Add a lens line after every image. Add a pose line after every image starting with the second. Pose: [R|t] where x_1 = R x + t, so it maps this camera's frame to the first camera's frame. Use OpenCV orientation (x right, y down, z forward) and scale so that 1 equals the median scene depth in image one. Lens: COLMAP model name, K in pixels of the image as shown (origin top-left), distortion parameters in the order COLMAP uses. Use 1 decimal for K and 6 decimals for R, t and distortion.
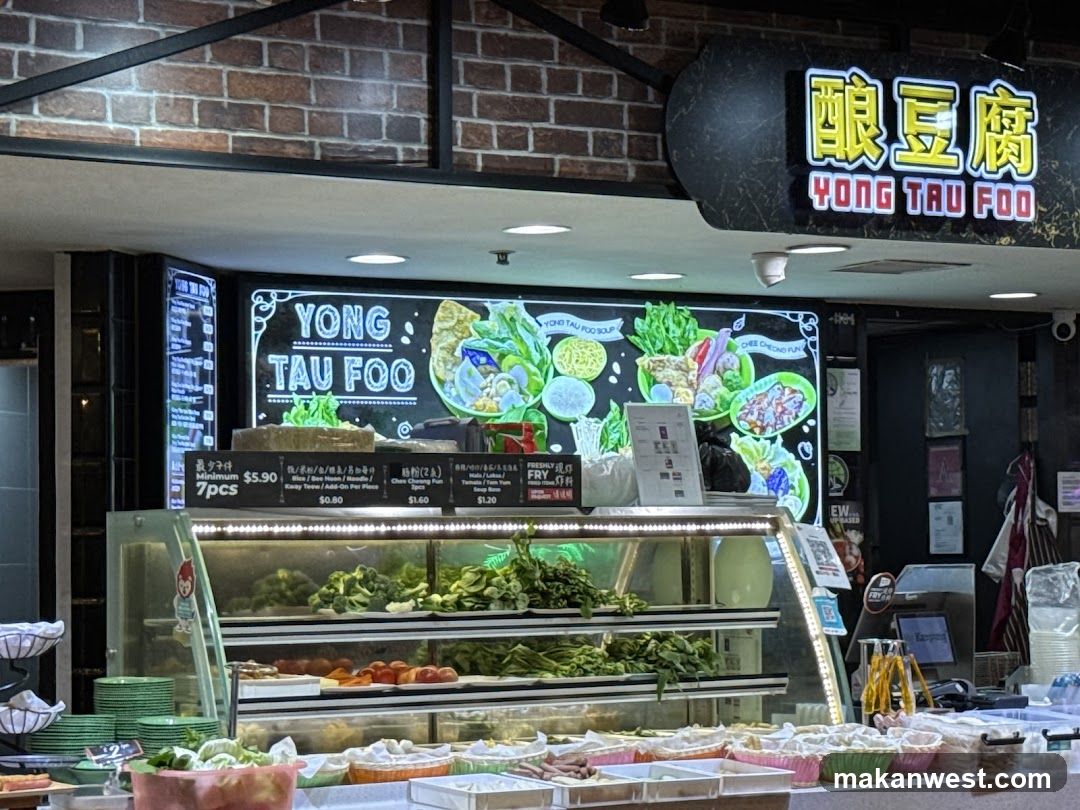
lens RADIAL K [[2827.1, 0, 540.0], [0, 2827.1, 405.0], [0, 0, 1]] dist [0.007978, 0.632278]
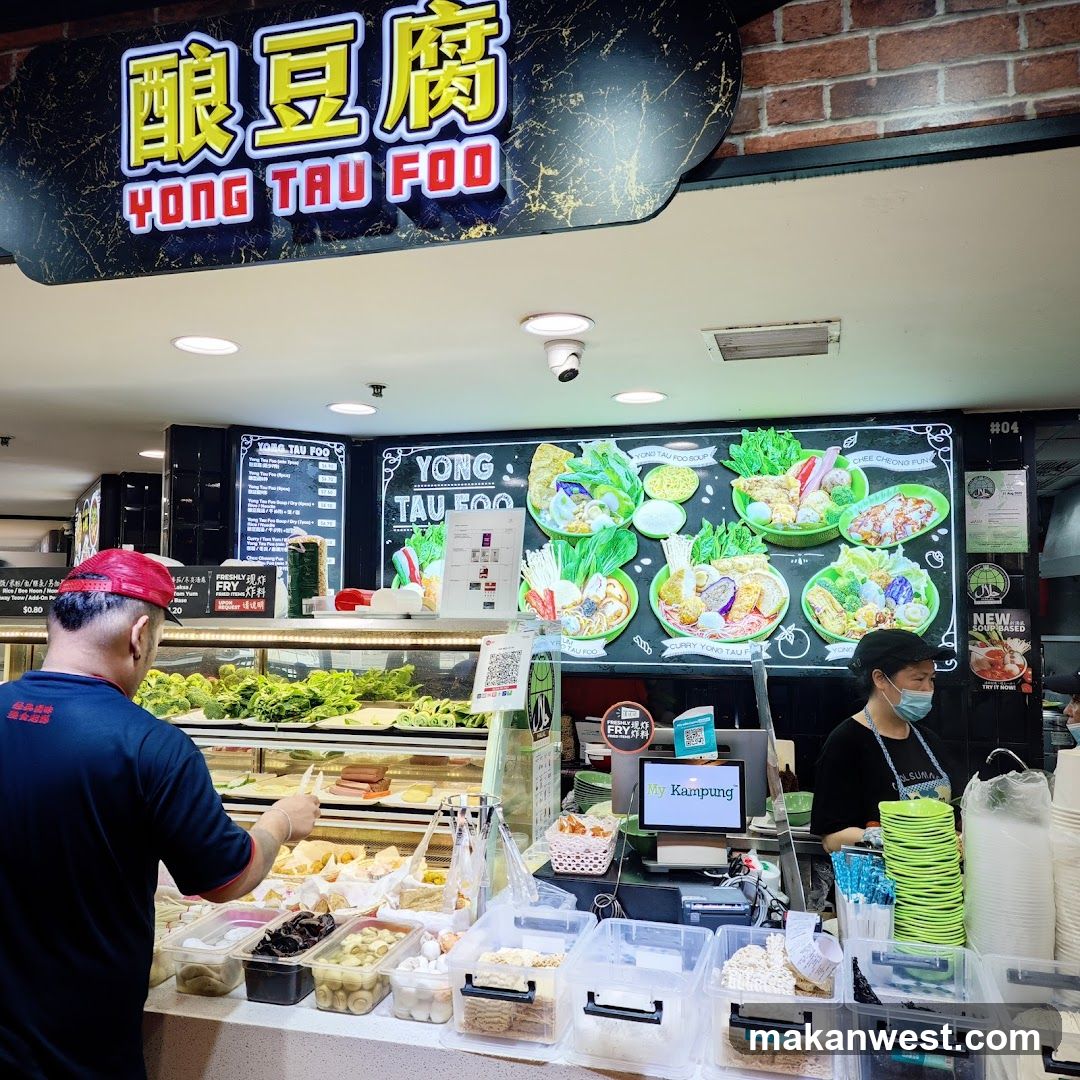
lens RADIAL K [[987.1, 0, 540.0], [0, 987.1, 540.0], [0, 0, 1]] dist [0.019363, 0.018265]
pose [[0.669237, -0.037601, -0.742097, 0.297026], [0.023160, 0.999289, -0.029746, 0.018611], [0.742688, 0.002720, 0.669632, 0.738507]]
